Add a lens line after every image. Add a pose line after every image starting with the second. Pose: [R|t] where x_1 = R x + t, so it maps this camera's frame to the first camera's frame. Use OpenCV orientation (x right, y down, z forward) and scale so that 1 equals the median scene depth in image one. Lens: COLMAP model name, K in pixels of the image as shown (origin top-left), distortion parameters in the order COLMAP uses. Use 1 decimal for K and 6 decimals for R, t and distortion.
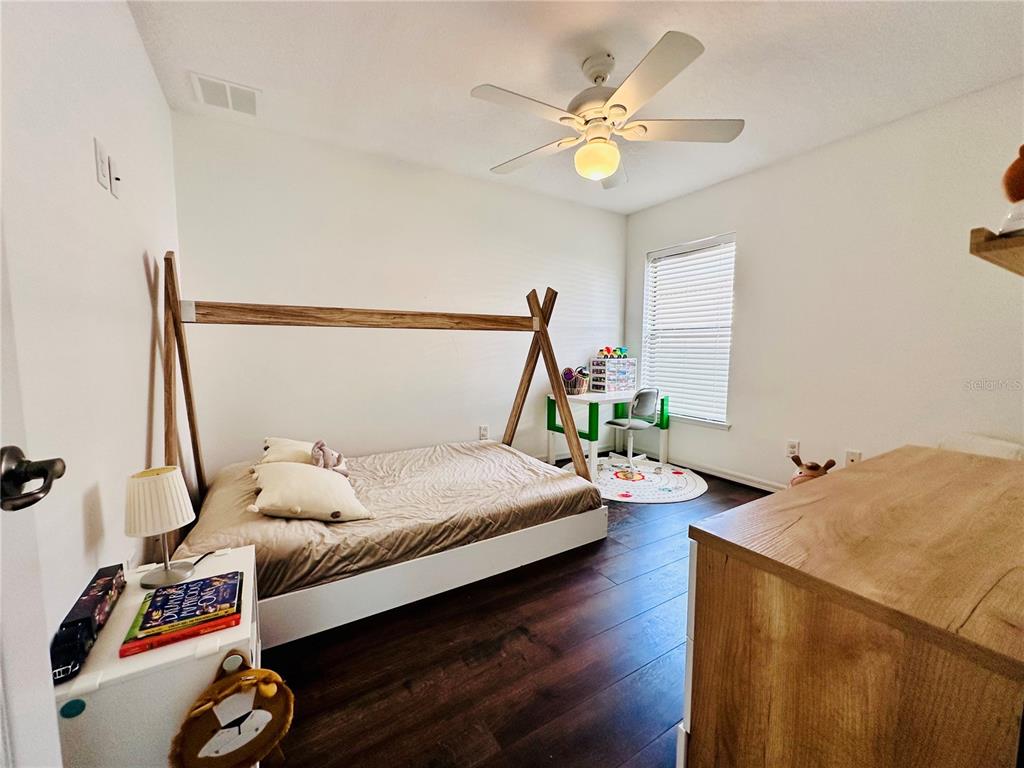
lens RADIAL K [[408.5, 0, 511.9], [0, 408.5, 384.1], [0, 0, 1]] dist [-0.006416, 0.001297]
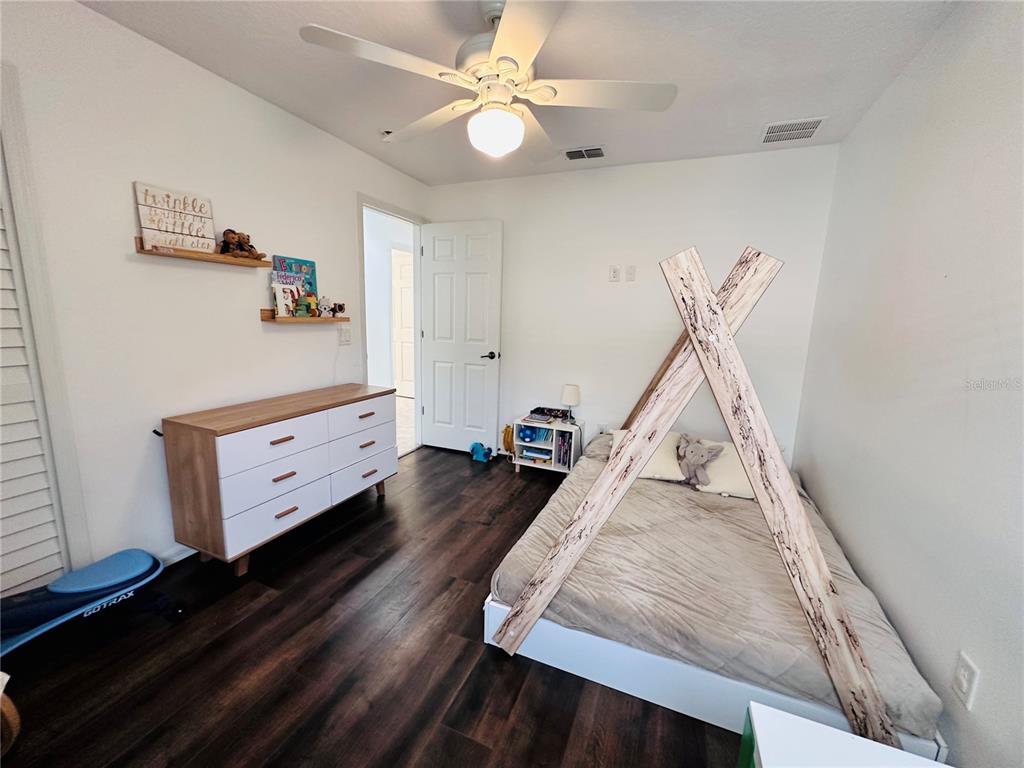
lens RADIAL K [[408.5, 0, 511.0], [0, 408.5, 384.9], [0, 0, 1]] dist [-0.006416, 0.001297]
pose [[-0.806705, 0.076281, -0.586010, 0.861172], [-0.081324, 0.967870, 0.237938, -0.331369], [0.585332, 0.239603, -0.774582, 2.186429]]
